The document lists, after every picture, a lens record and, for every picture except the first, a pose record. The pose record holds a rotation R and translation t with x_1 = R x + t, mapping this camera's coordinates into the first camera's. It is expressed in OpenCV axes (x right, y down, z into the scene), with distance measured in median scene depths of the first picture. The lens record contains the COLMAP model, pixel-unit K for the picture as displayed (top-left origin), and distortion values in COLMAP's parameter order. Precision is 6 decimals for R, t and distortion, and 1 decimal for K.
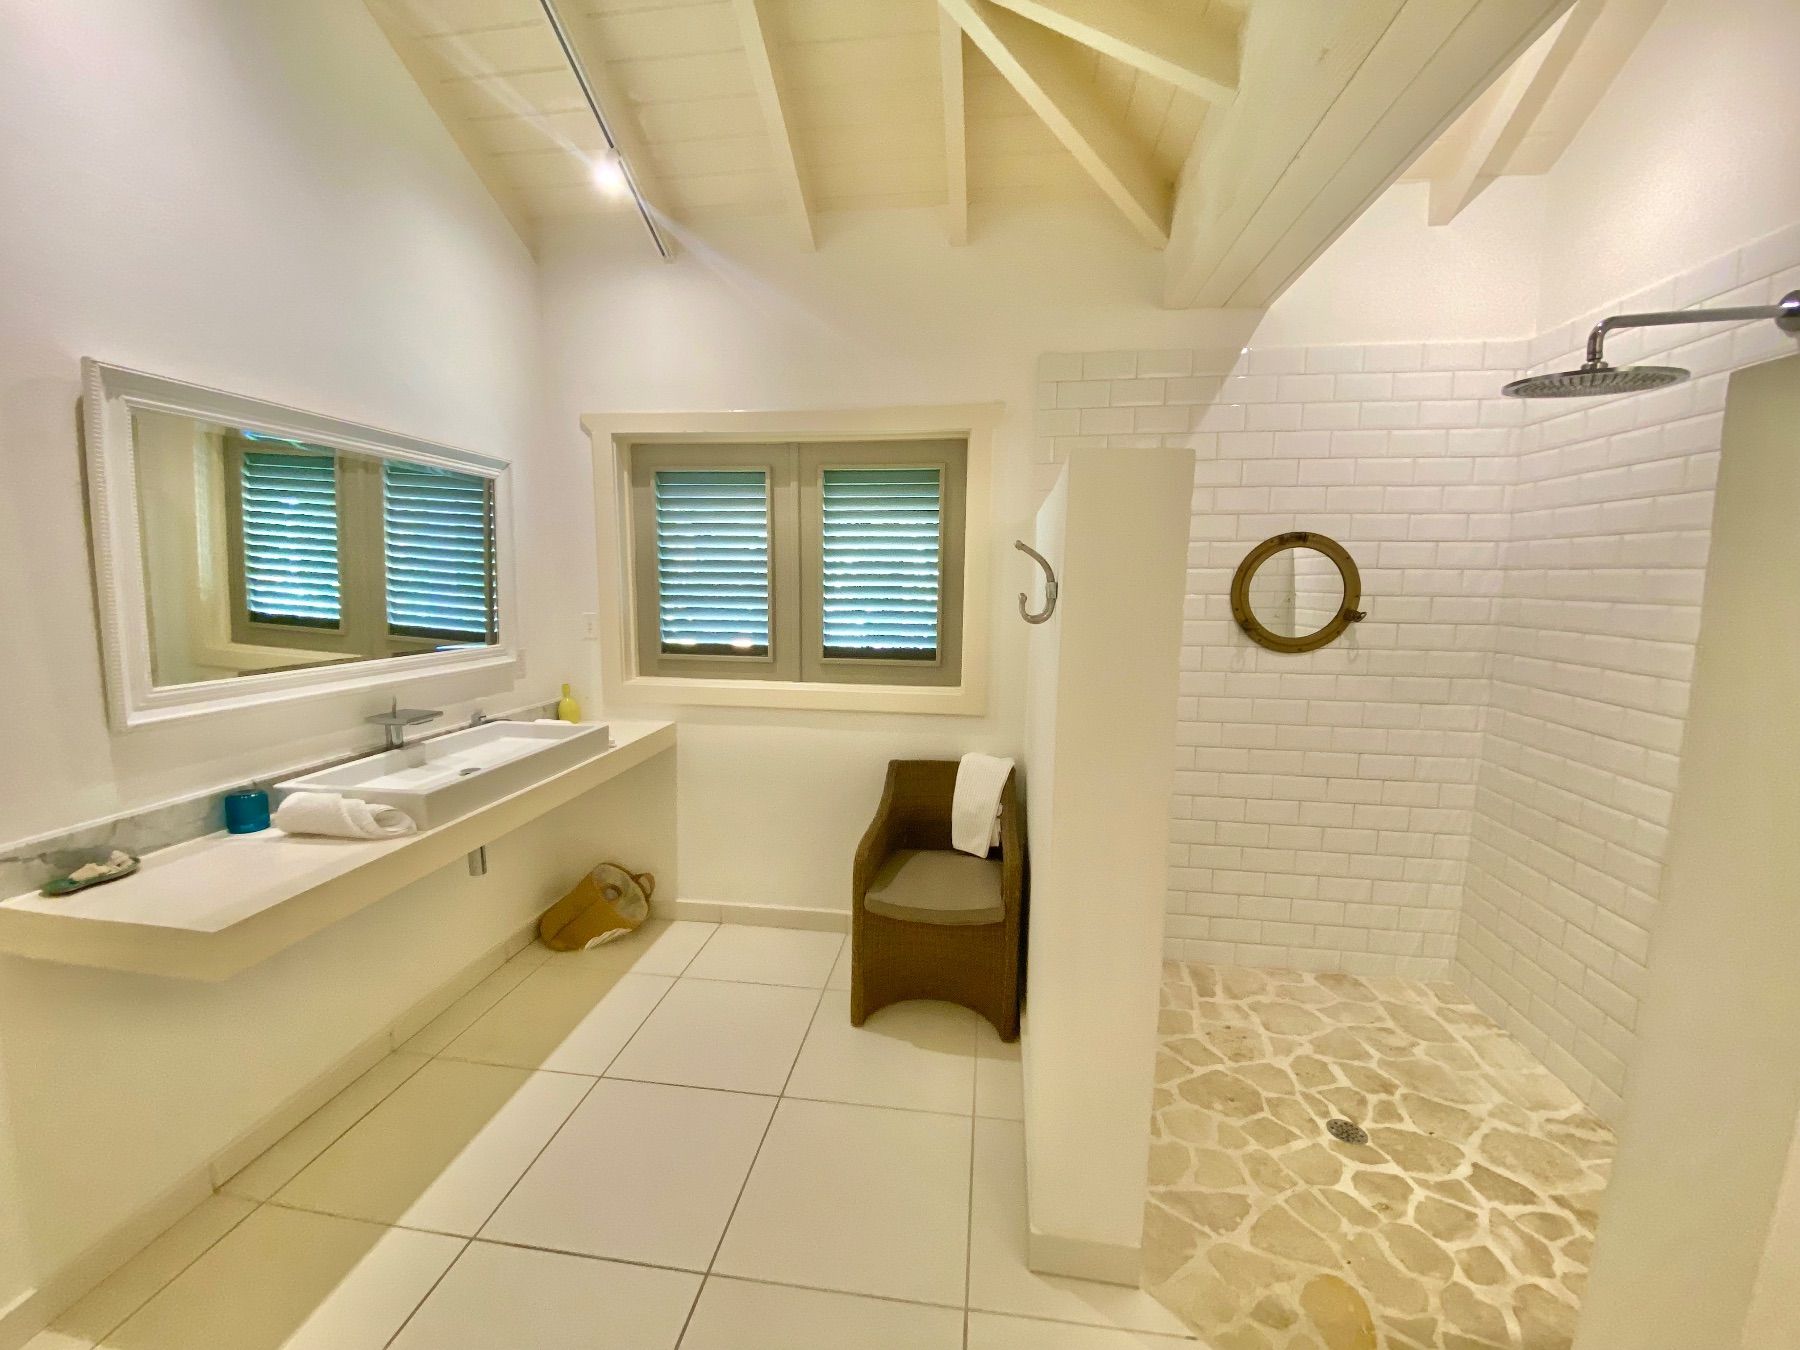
lens RADIAL K [[736.4, 0, 884.9], [0, 736.4, 673.1], [0, 0, 1]] dist [0.013200, -0.014609]
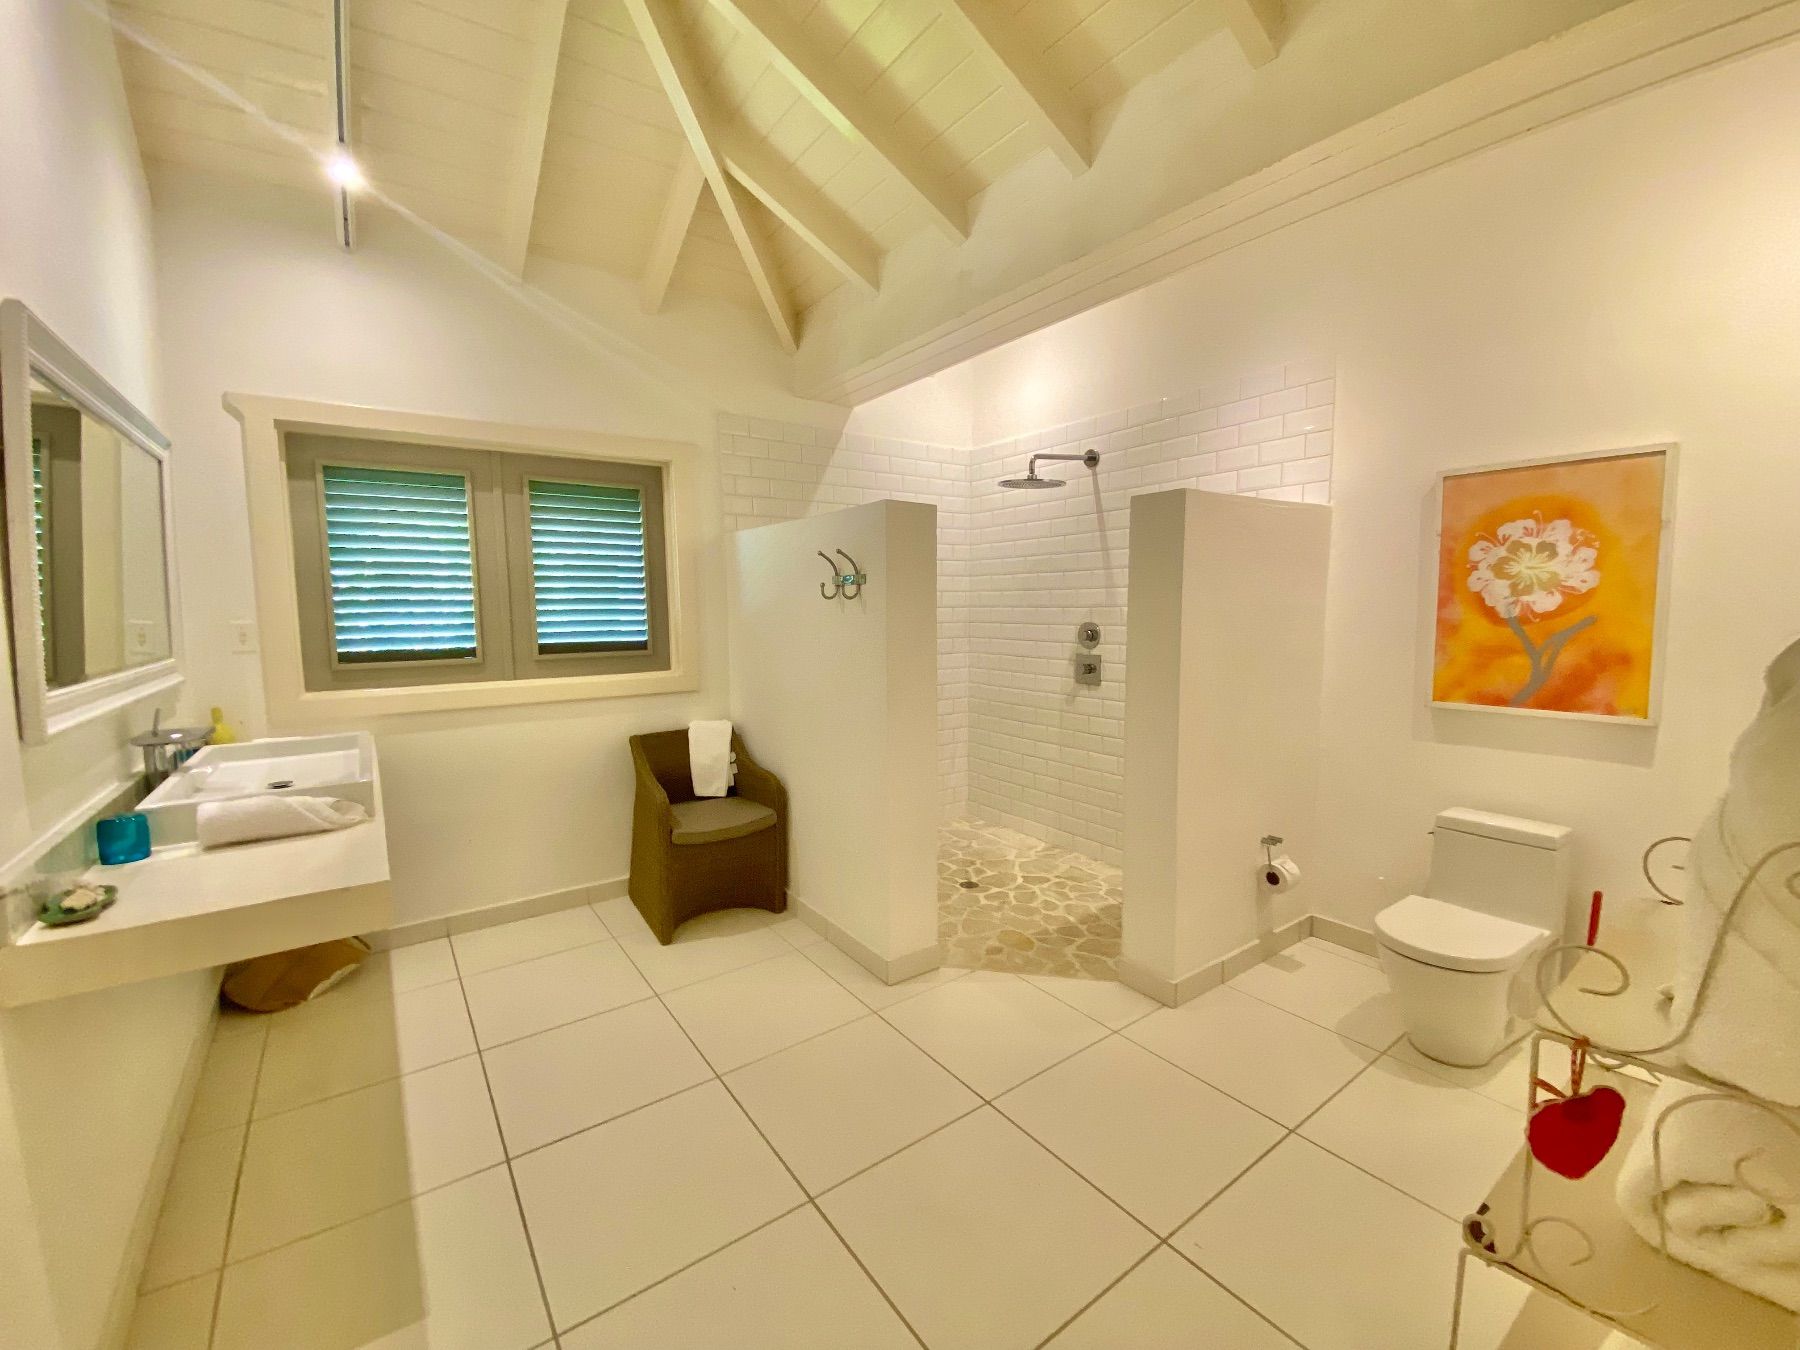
lens RADIAL K [[736.4, 0, 896.6], [0, 736.4, 676.1], [0, 0, 1]] dist [0.013200, -0.014609]
pose [[0.720193, -0.085354, 0.688504, -0.506037], [0.102797, 0.994577, 0.015770, 0.051702], [-0.686116, 0.059418, 0.725061, -0.150820]]
